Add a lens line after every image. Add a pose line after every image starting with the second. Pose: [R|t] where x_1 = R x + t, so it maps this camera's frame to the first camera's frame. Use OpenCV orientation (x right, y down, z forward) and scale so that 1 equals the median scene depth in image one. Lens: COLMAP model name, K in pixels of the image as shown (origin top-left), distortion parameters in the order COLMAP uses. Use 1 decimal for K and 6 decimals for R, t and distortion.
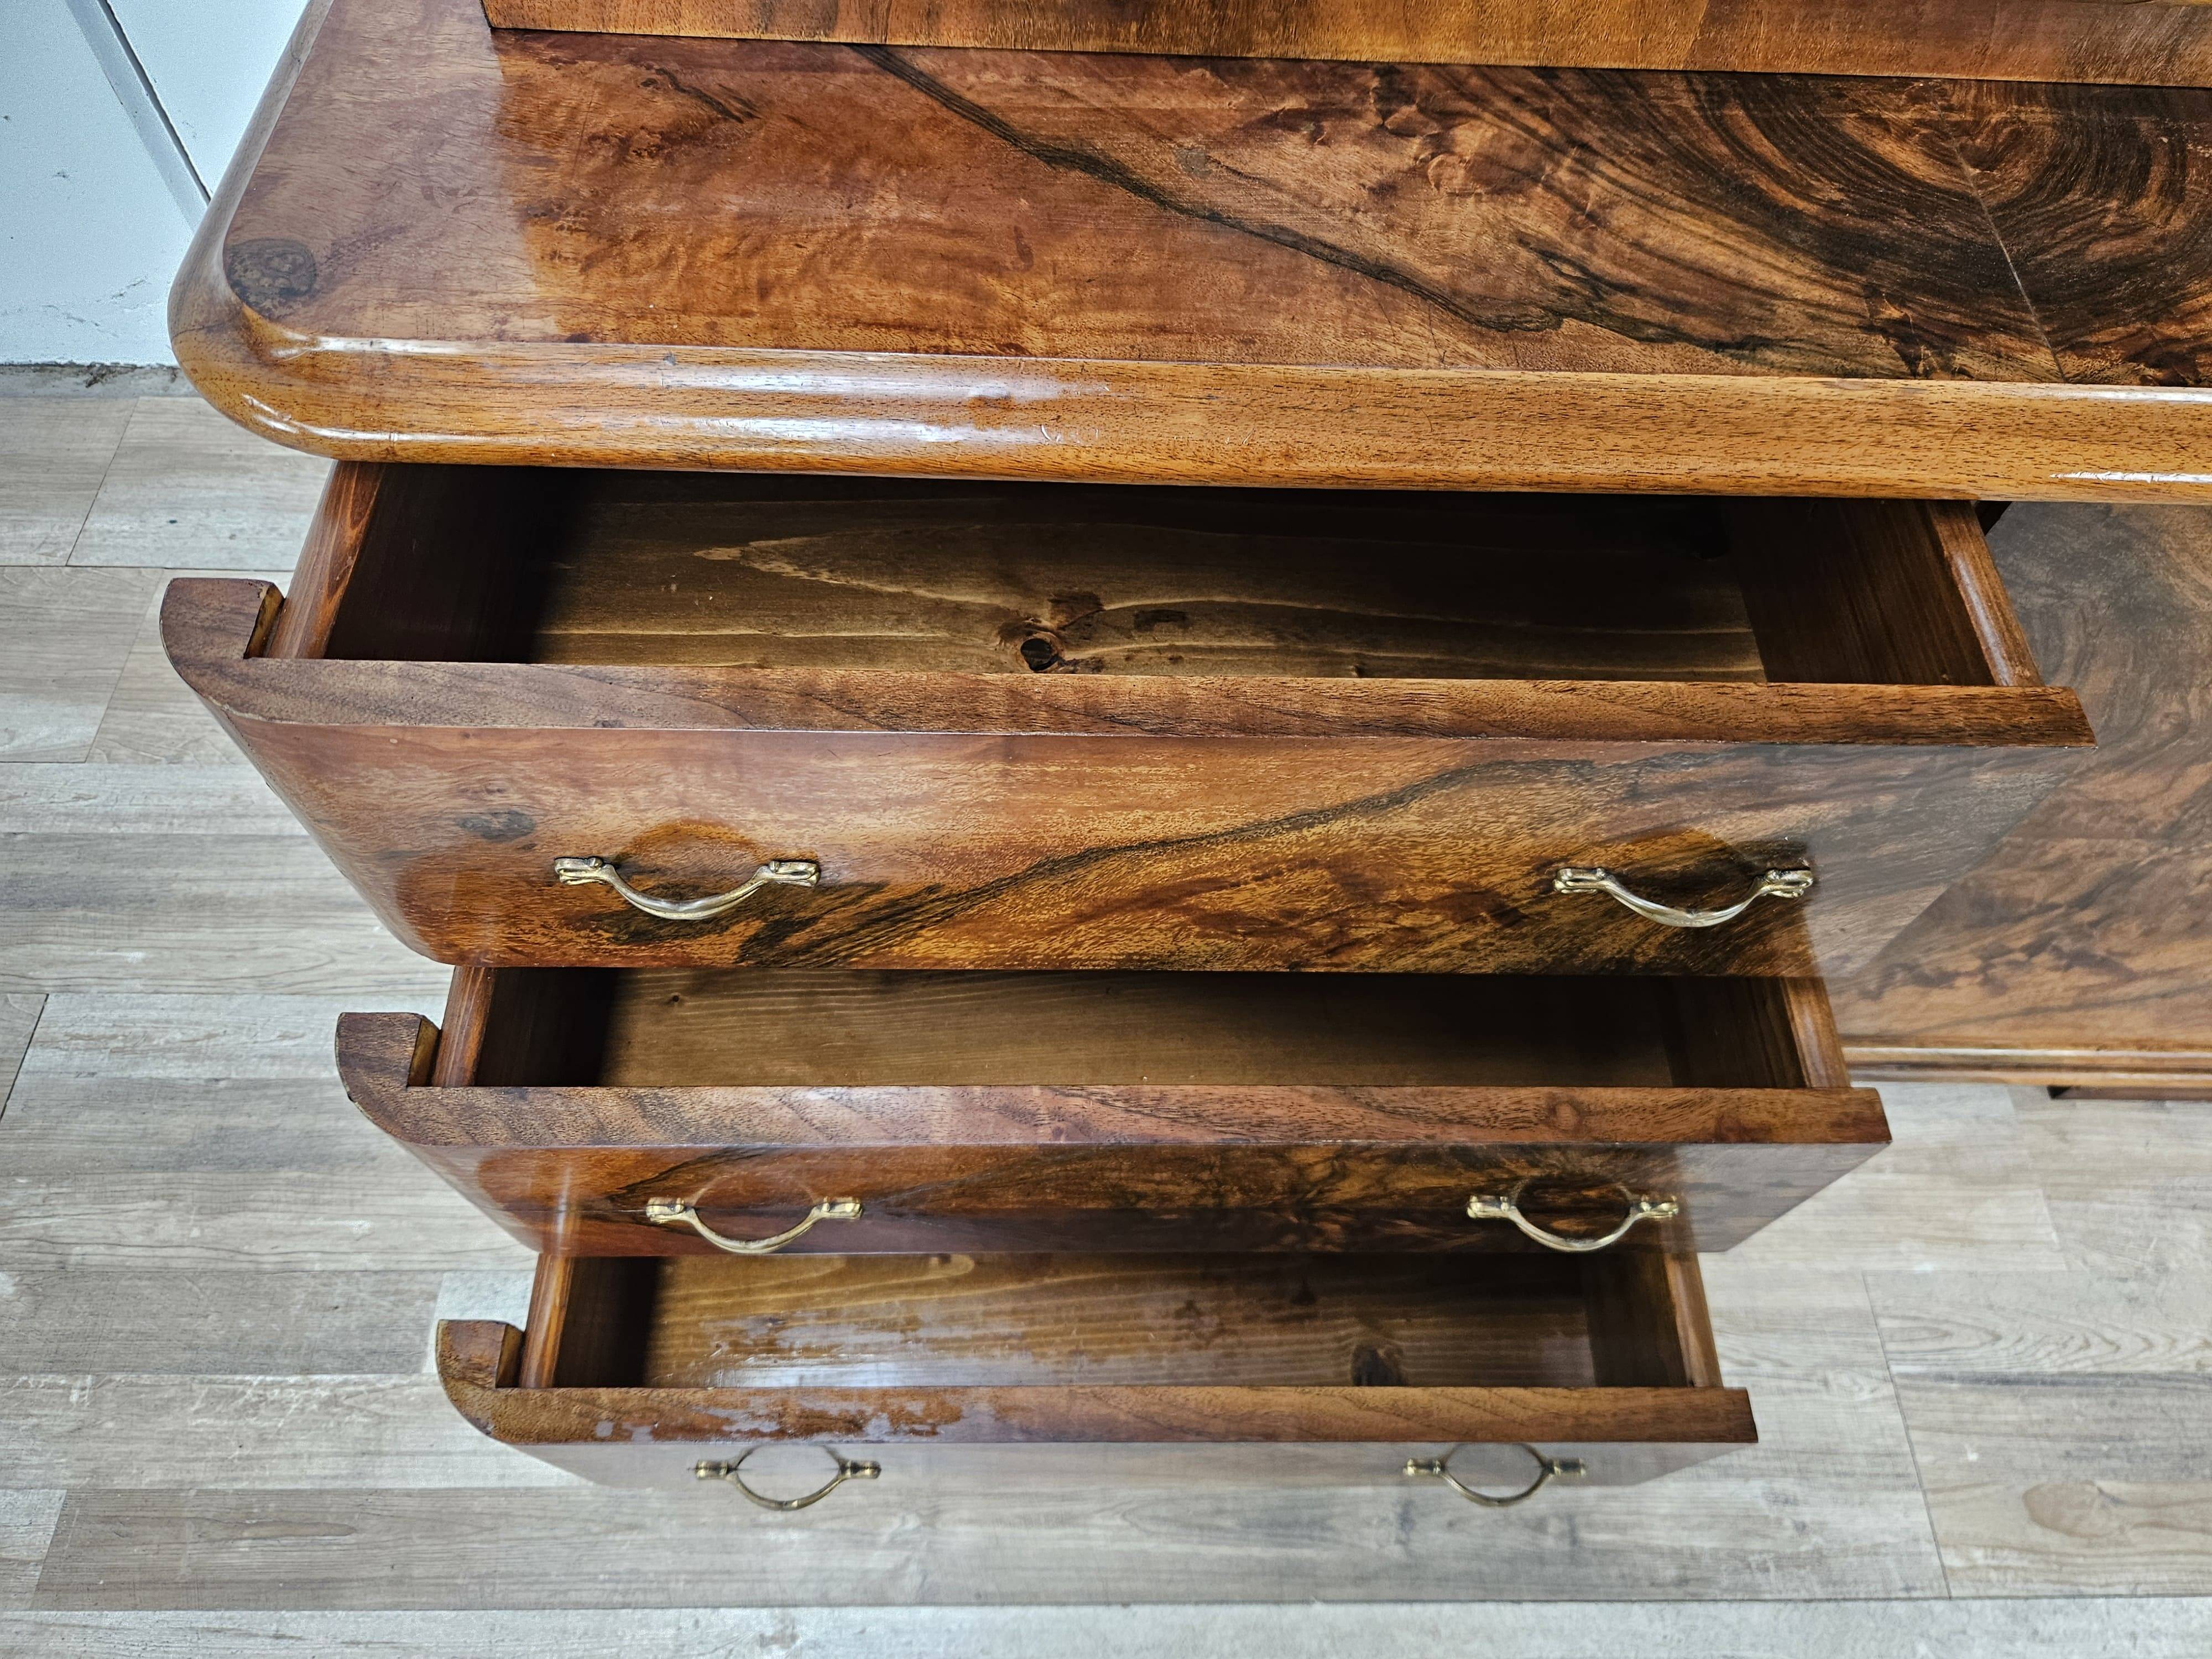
lens RADIAL K [[1521.8, 0, 1113.4], [0, 1521.8, 824.2], [0, 0, 1]] dist [0.034053, -0.039800]
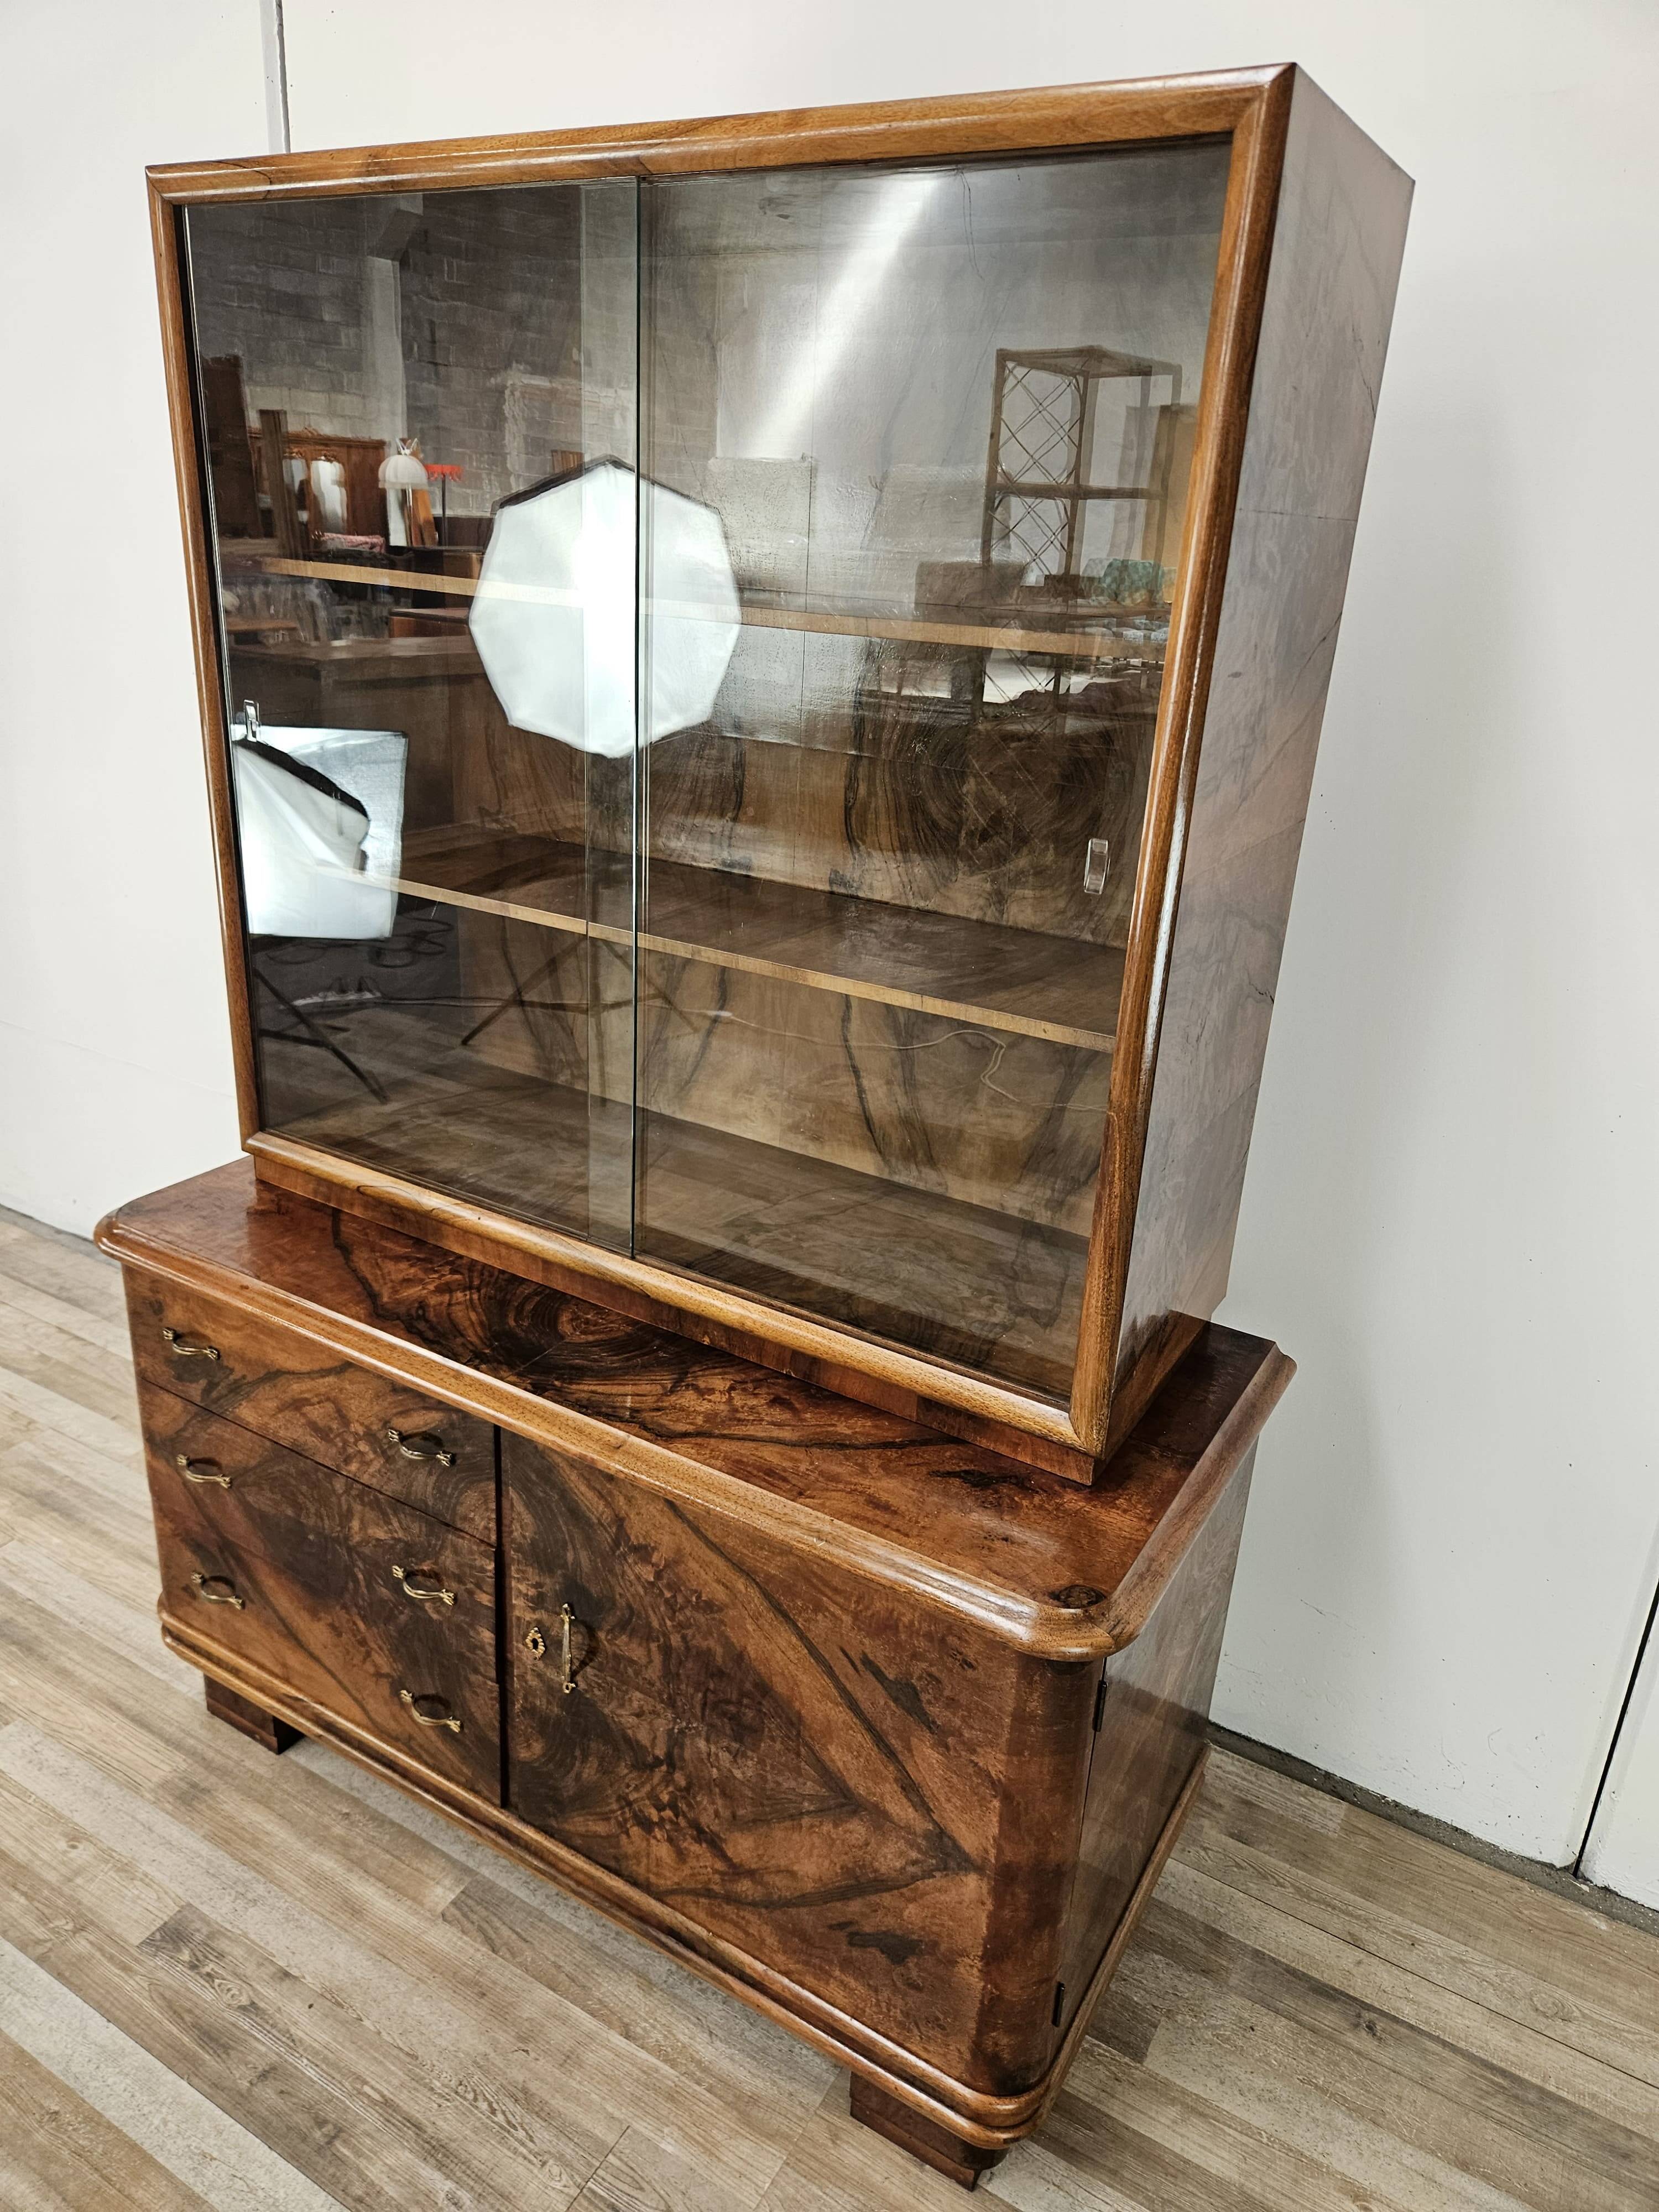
lens RADIAL K [[1505.9, 0, 824.6], [0, 1505.9, 1090.5], [0, 0, 1]] dist [0.073547, -0.072595]
pose [[0.854911, 0.195376, -0.480577, 1.260494], [-0.453080, 0.732397, -0.508245, 0.255615], [0.252675, 0.652244, 0.714656, -0.656174]]
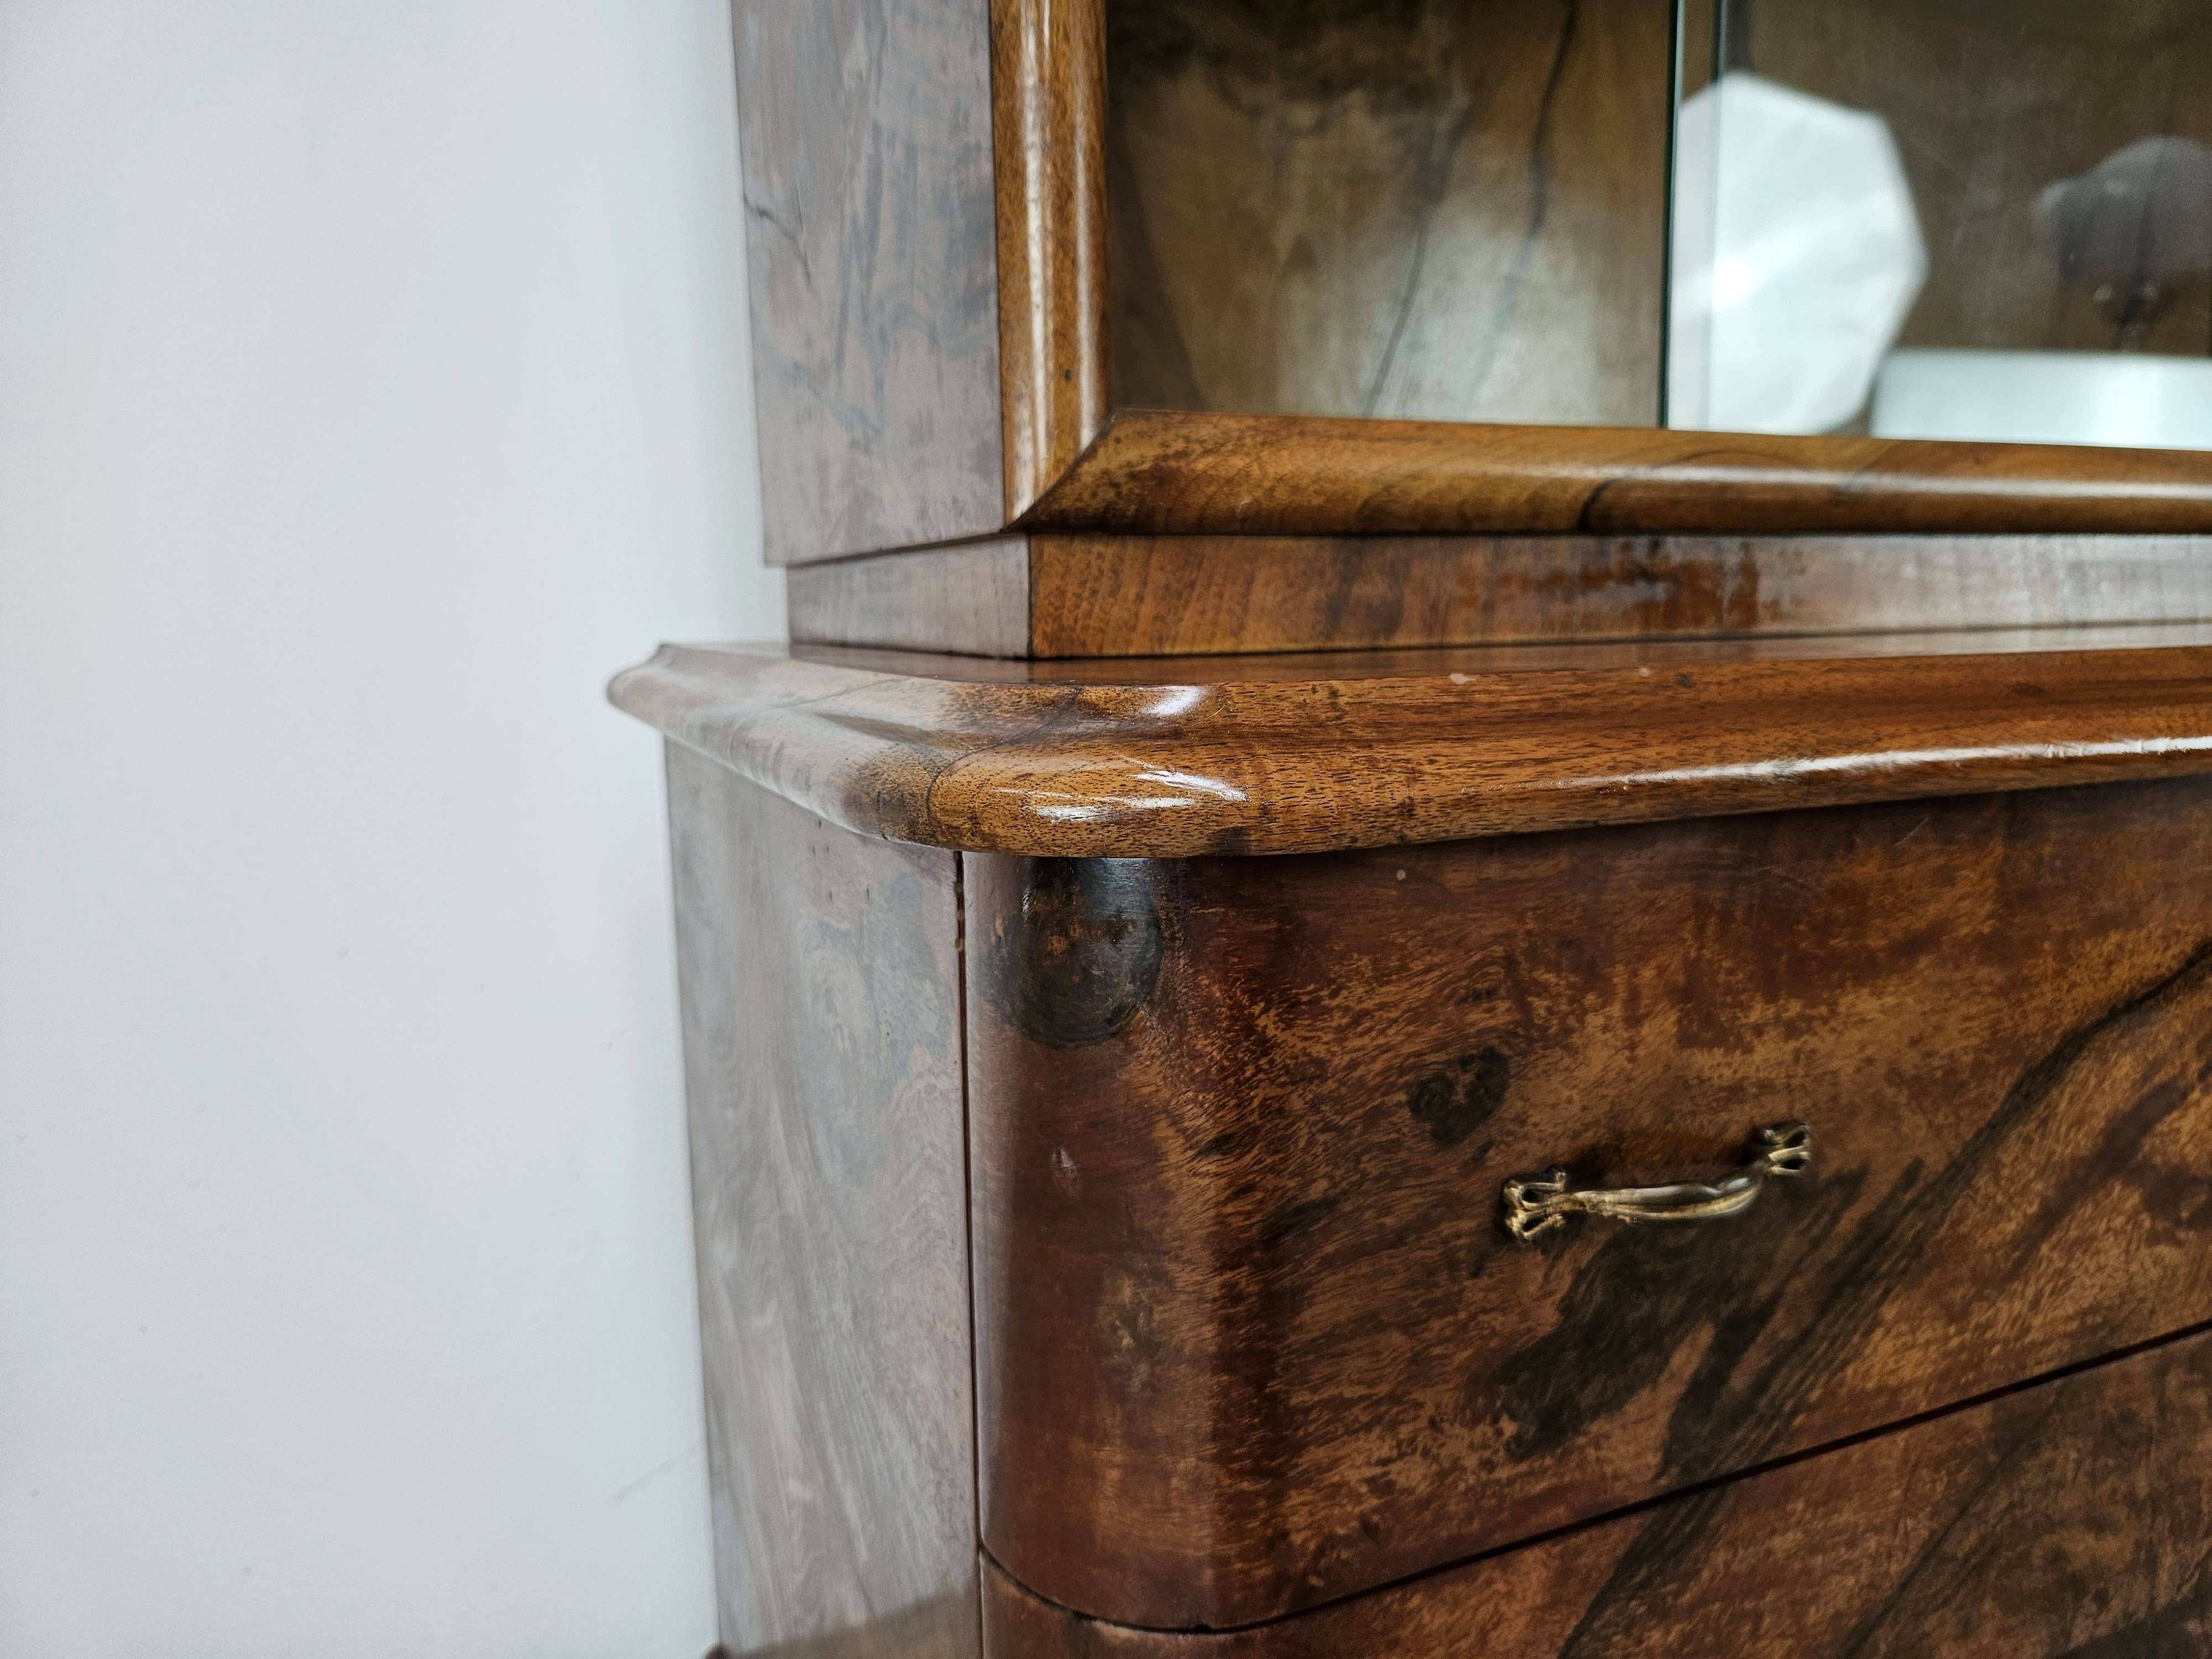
lens RADIAL K [[1527.4, 0, 1097.0], [0, 1527.4, 833.4], [0, 0, 1]] dist [0.057411, -0.075428]
pose [[0.919044, -0.113267, 0.377529, -0.402742], [0.360872, 0.627022, -0.690373, 0.060158], [-0.158522, 0.770723, 0.617136, 0.338240]]
